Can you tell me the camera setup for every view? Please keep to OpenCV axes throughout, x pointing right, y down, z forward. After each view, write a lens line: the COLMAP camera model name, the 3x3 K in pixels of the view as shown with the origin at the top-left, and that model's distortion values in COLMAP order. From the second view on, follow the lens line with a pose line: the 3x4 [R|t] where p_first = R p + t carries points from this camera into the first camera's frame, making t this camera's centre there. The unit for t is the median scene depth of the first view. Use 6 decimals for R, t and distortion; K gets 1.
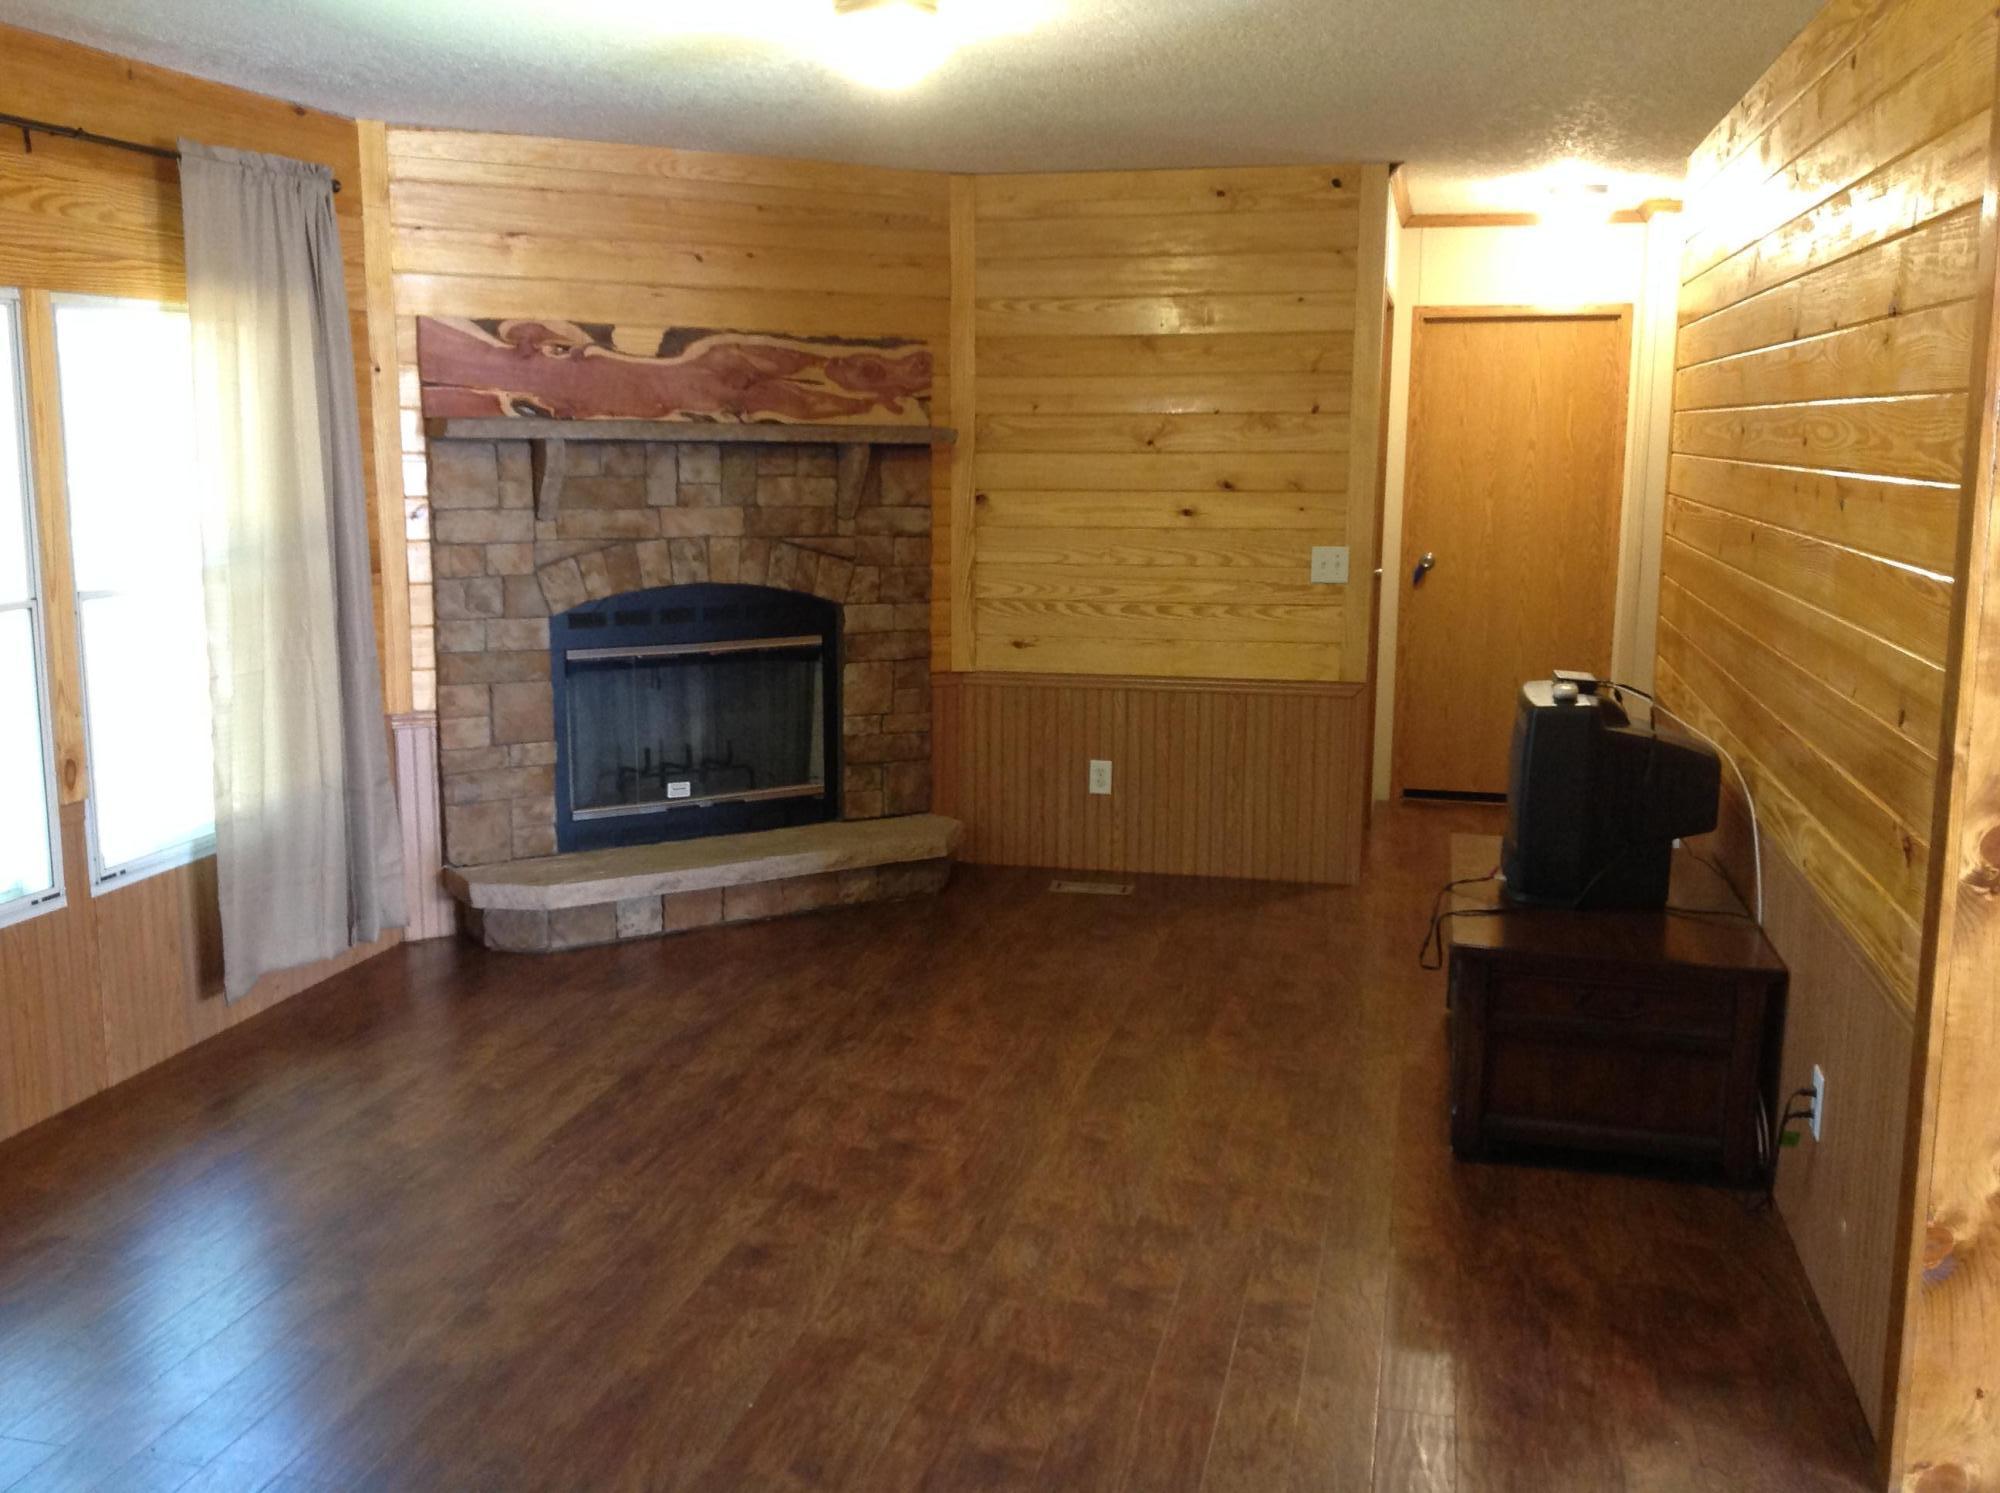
lens RADIAL K [[1860.3, 0, 982.2], [0, 1860.3, 747.7], [0, 0, 1]] dist [0.218168, -0.494544]
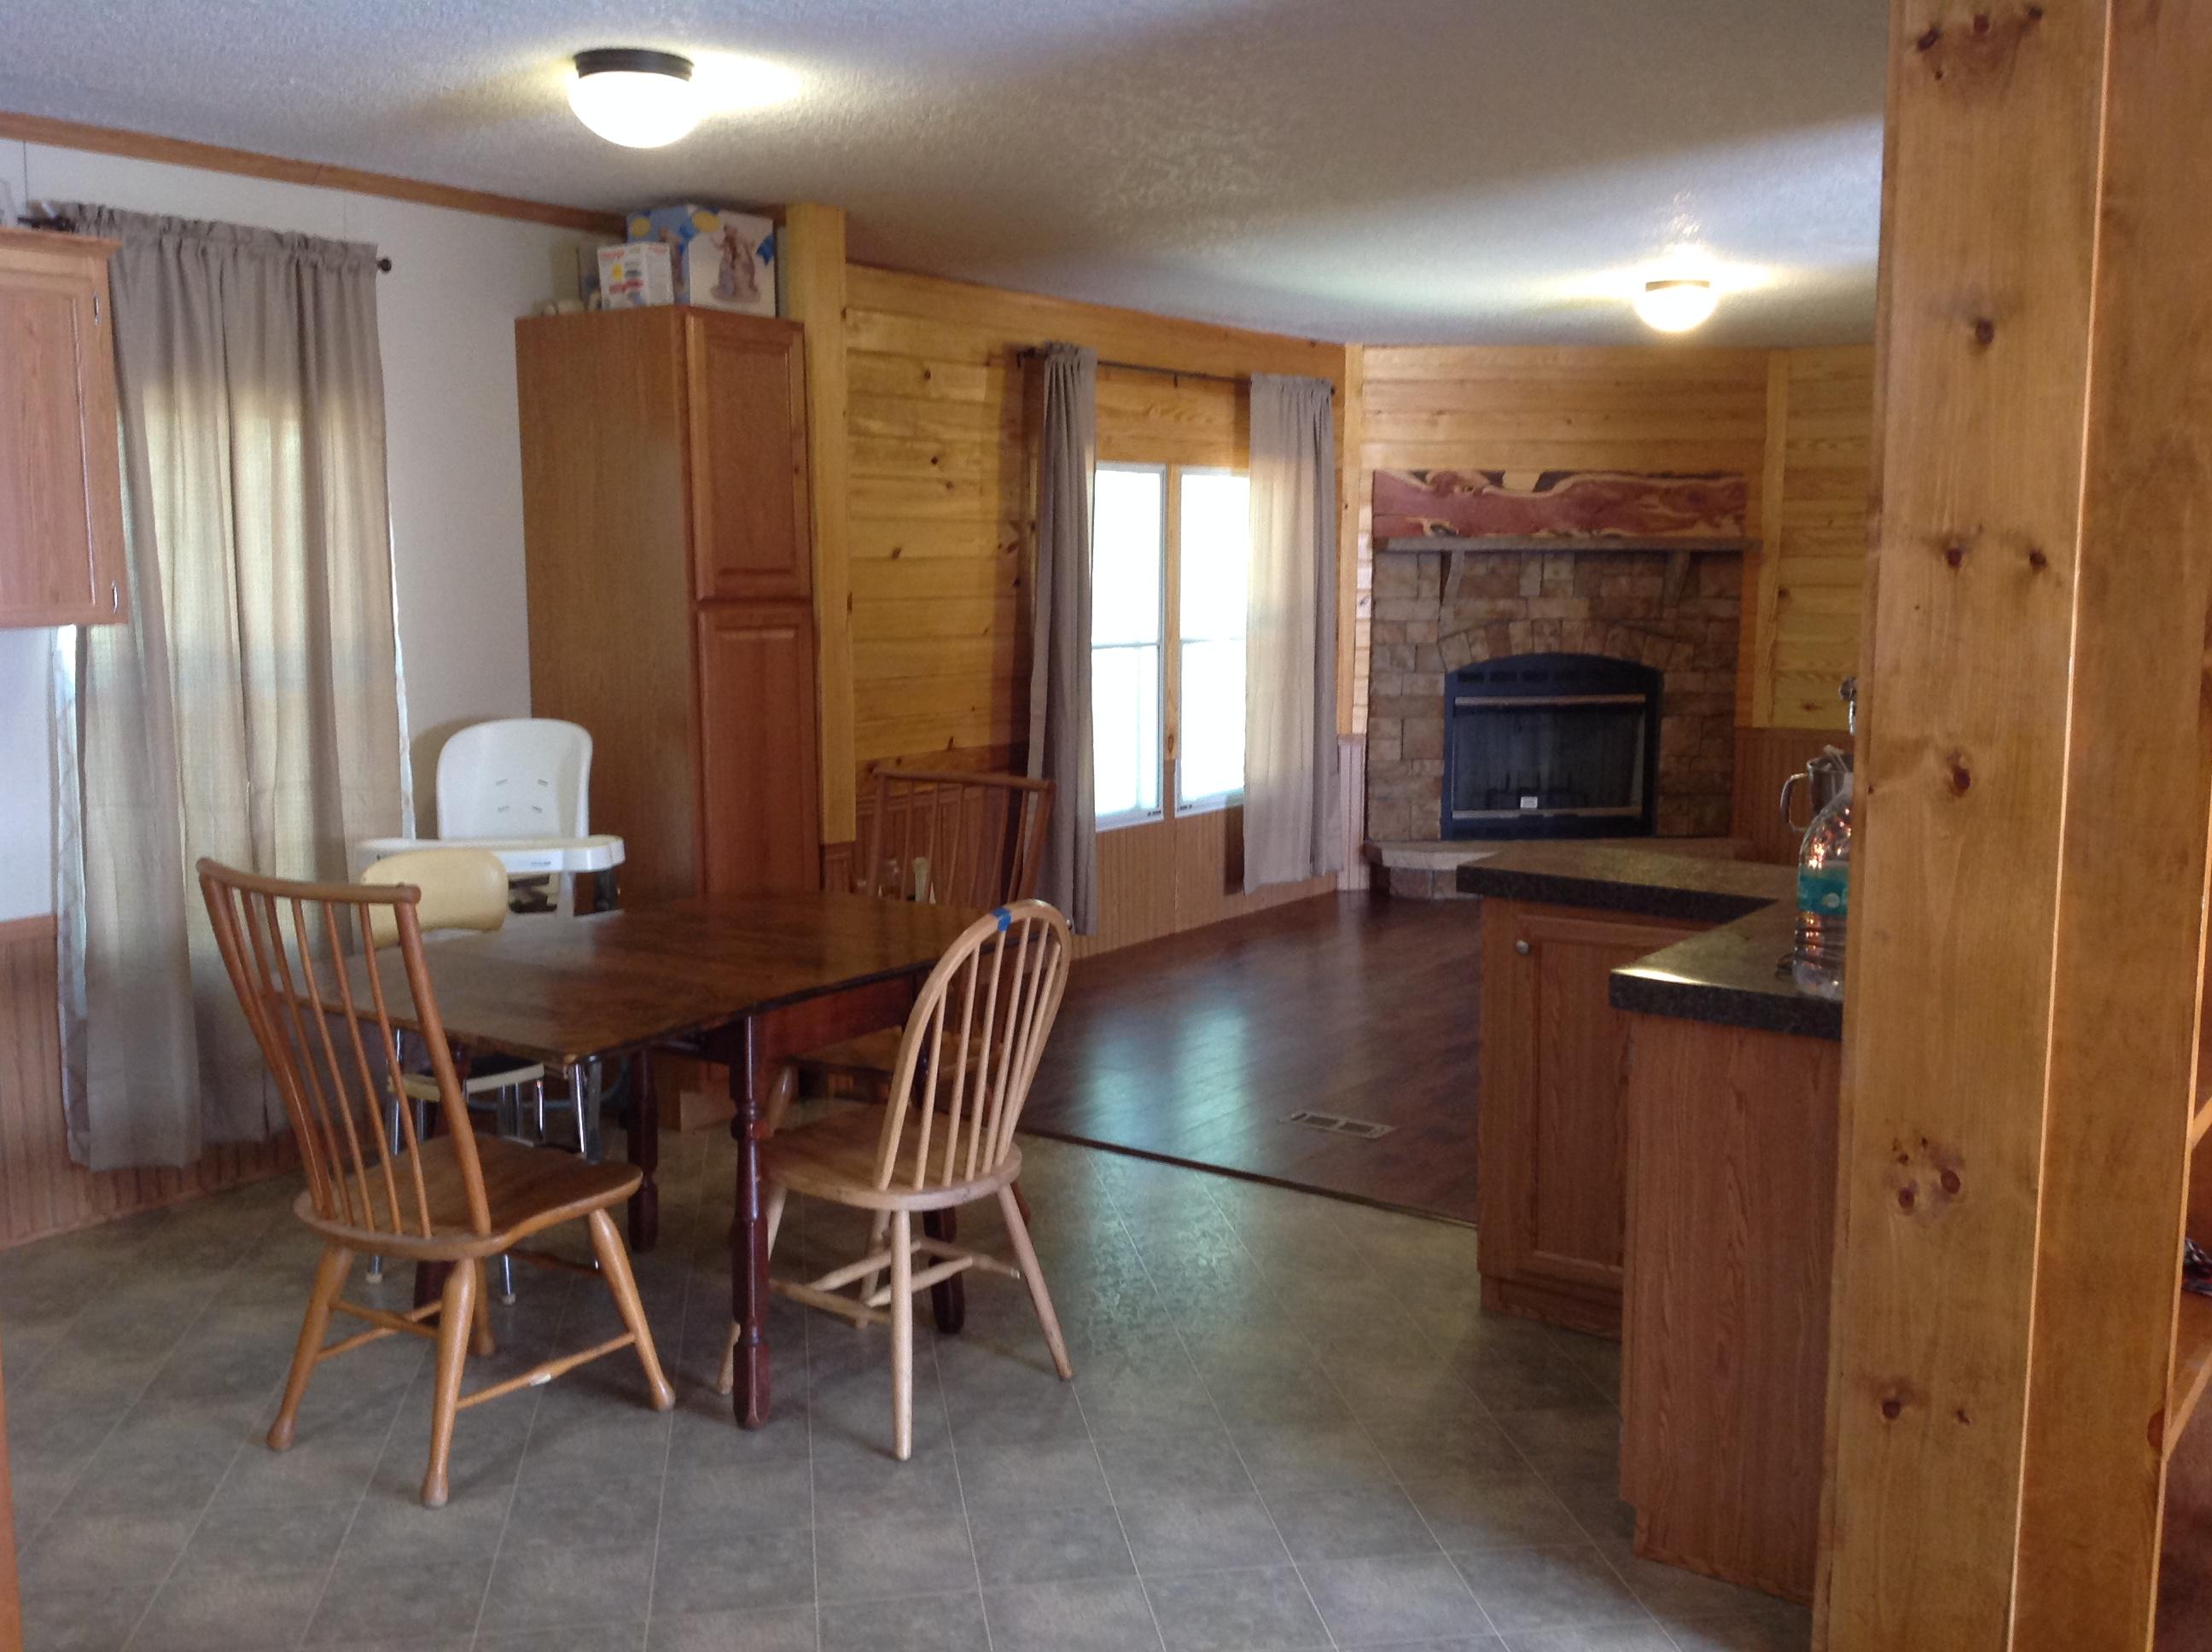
lens RADIAL K [[2066.2, 0, 1106.1], [0, 2066.2, 822.5], [0, 0, 1]] dist [0.182462, -0.393058]
pose [[0.927292, 0.047112, -0.371362, 0.123026], [-0.062128, 0.997659, -0.028569, 0.104180], [0.369147, 0.049563, 0.928048, -0.556874]]
